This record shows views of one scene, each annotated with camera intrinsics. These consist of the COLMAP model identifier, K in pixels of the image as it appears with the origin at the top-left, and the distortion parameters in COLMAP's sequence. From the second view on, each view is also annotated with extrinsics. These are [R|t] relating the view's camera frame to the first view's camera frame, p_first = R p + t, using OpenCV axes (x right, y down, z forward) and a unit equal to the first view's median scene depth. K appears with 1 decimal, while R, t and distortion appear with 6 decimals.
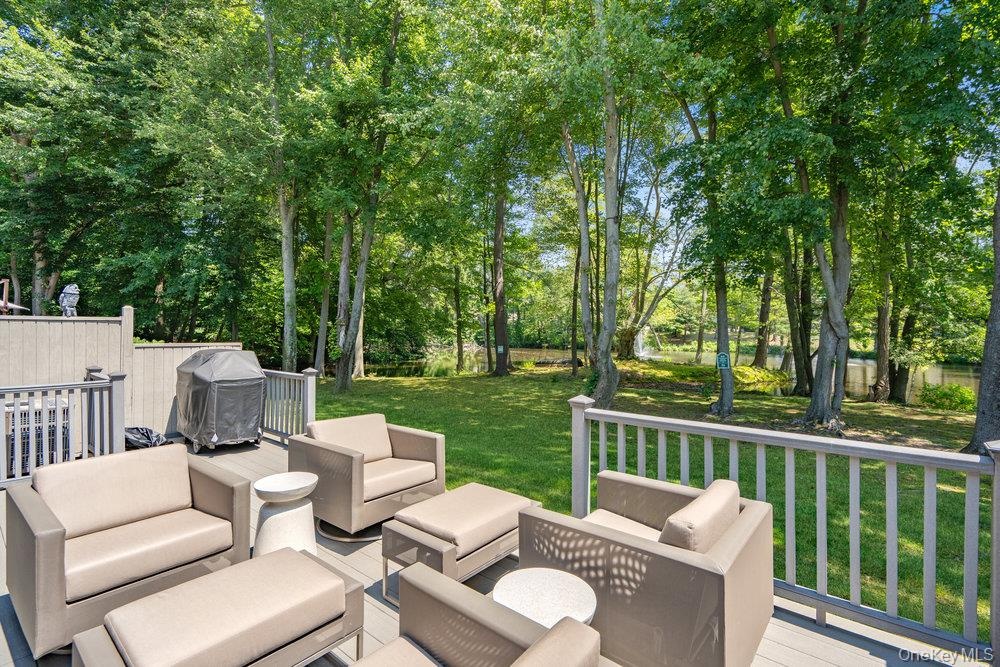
lens RADIAL K [[466.6, 0, 498.3], [0, 466.6, 333.5], [0, 0, 1]] dist [-0.001382, 0.000337]
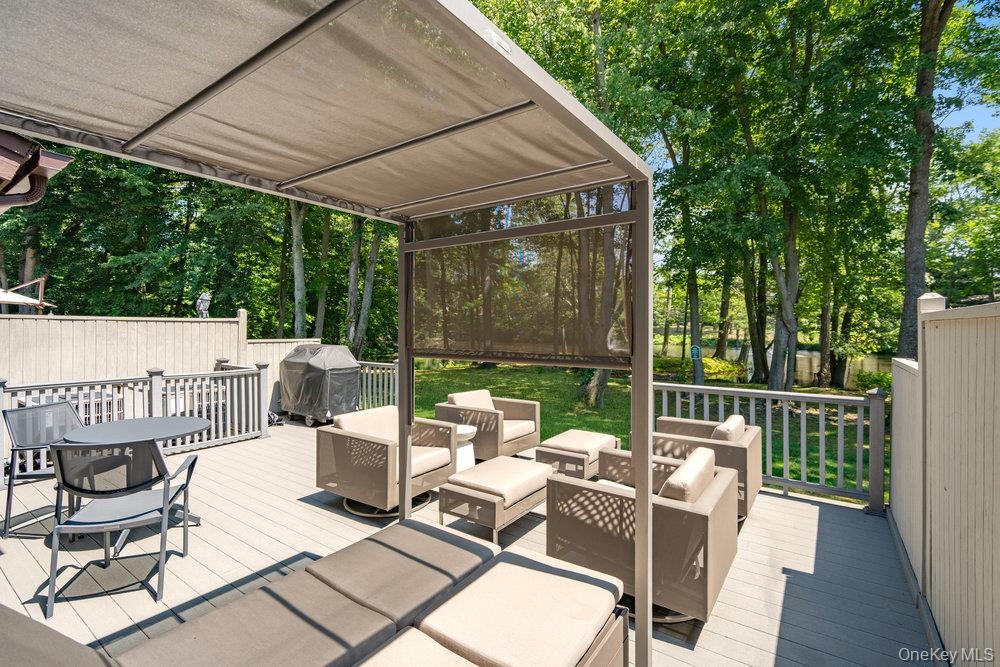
lens RADIAL K [[464.8, 0, 500.9], [0, 464.8, 327.7], [0, 0, 1]] dist [-0.003479, 0.000211]
pose [[0.997047, -0.001048, 0.076789, -0.092079], [0.000962, 0.999999, 0.001164, -0.004932], [-0.076790, -0.001086, 0.997047, -0.119010]]
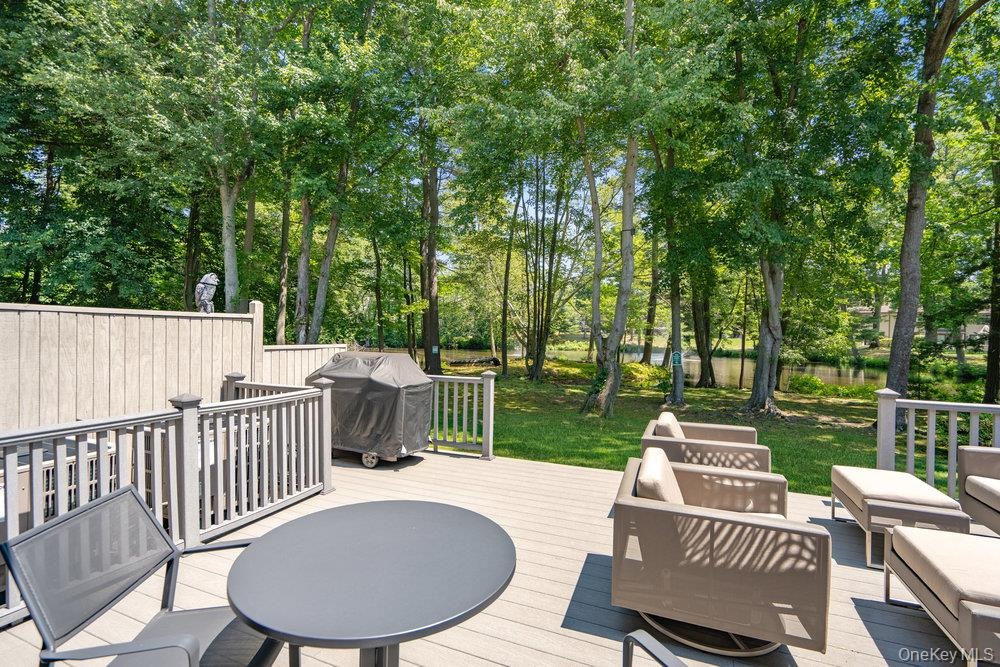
lens RADIAL K [[459.0, 0, 503.1], [0, 459.0, 335.8], [0, 0, 1]] dist [-0.001450, -0.000234]
pose [[0.957490, 0.004097, 0.288438, -0.266907], [-0.005714, 0.999972, 0.004767, -0.001154], [-0.288411, -0.006213, 0.957487, 0.034517]]
